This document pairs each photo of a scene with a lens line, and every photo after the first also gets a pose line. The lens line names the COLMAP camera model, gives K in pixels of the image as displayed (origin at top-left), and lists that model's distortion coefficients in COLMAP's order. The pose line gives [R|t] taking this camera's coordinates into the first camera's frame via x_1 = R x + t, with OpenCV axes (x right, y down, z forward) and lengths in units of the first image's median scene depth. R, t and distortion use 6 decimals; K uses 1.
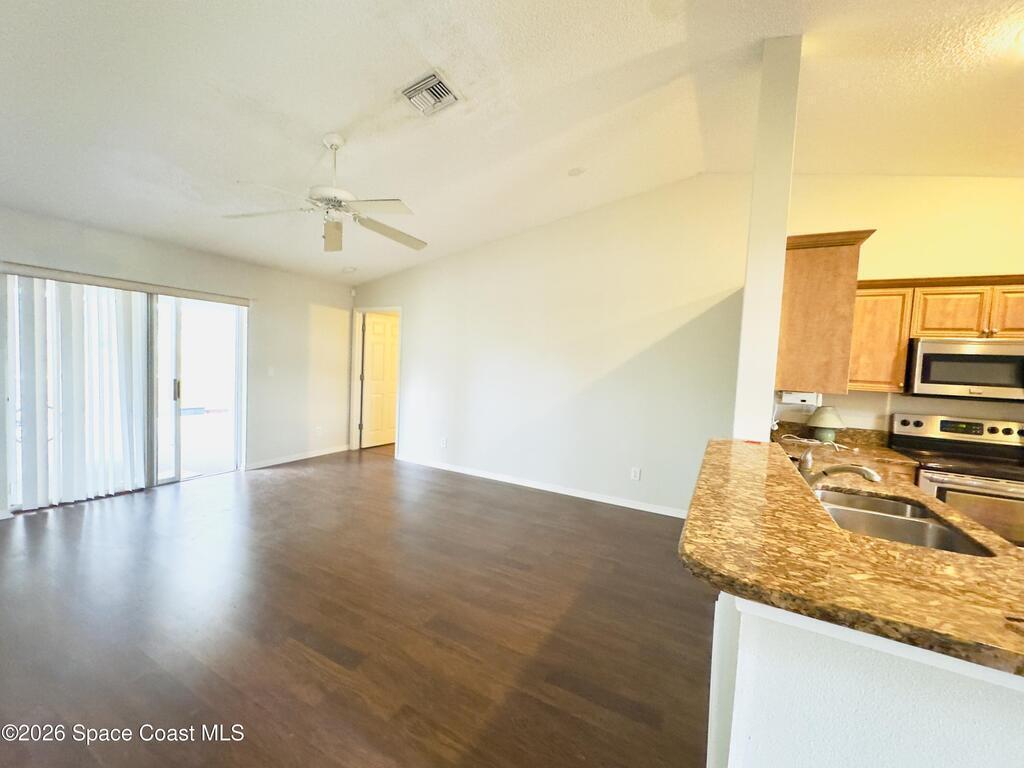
lens RADIAL K [[409.4, 0, 512.0], [0, 409.4, 384.0], [0, 0, 1]] dist [-0.000120, -0.000050]
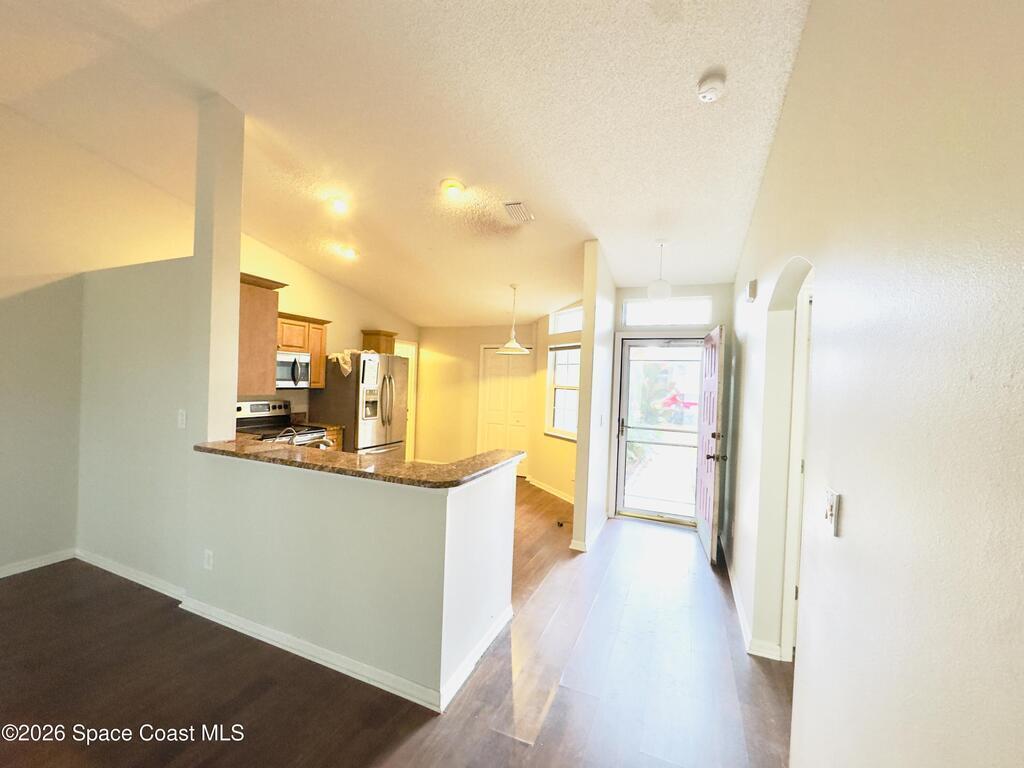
lens RADIAL K [[409.4, 0, 512.0], [0, 409.4, 384.0], [0, 0, 1]] dist [-0.000120, -0.000050]
pose [[-0.101740, -0.060928, 0.992943, -0.529455], [0.003821, 0.998091, 0.061636, -0.075521], [-0.994804, 0.010065, -0.101314, 0.249133]]
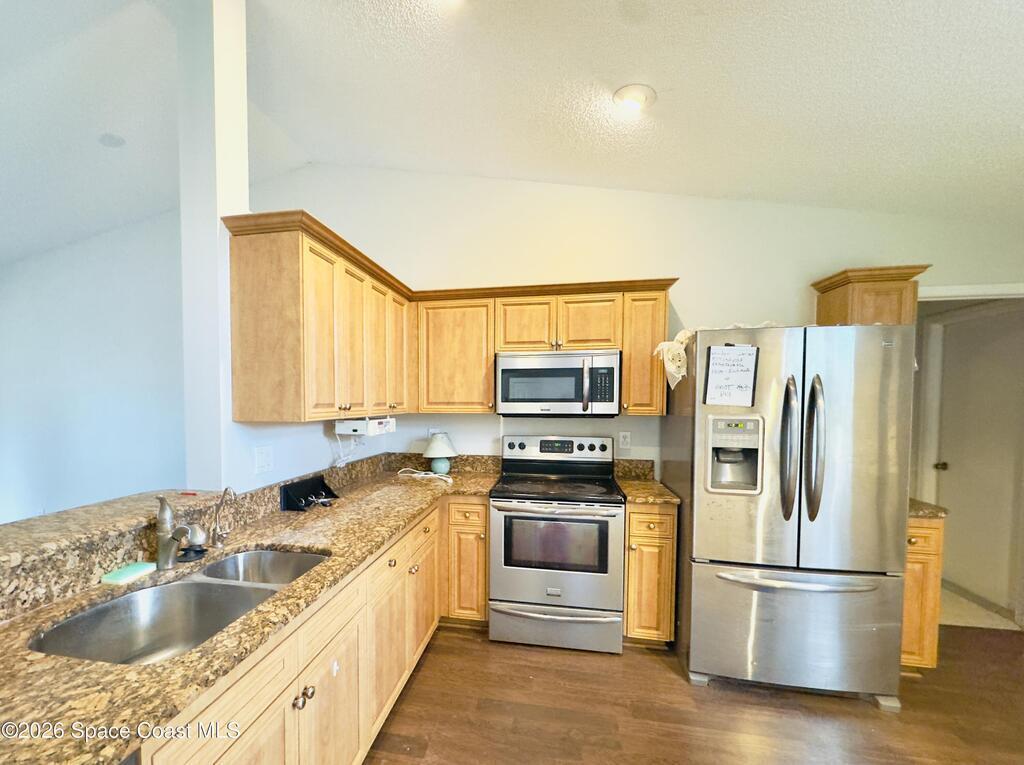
lens RADIAL K [[433.1, 0, 511.3], [0, 433.1, 418.3], [0, 0, 1]] dist [0.000785, 0.000021]
pose [[0.956393, -0.059478, 0.285964, 0.747775], [0.059764, 0.998183, 0.007737, 0.028078], [-0.285904, 0.009690, 0.958209, 0.071660]]
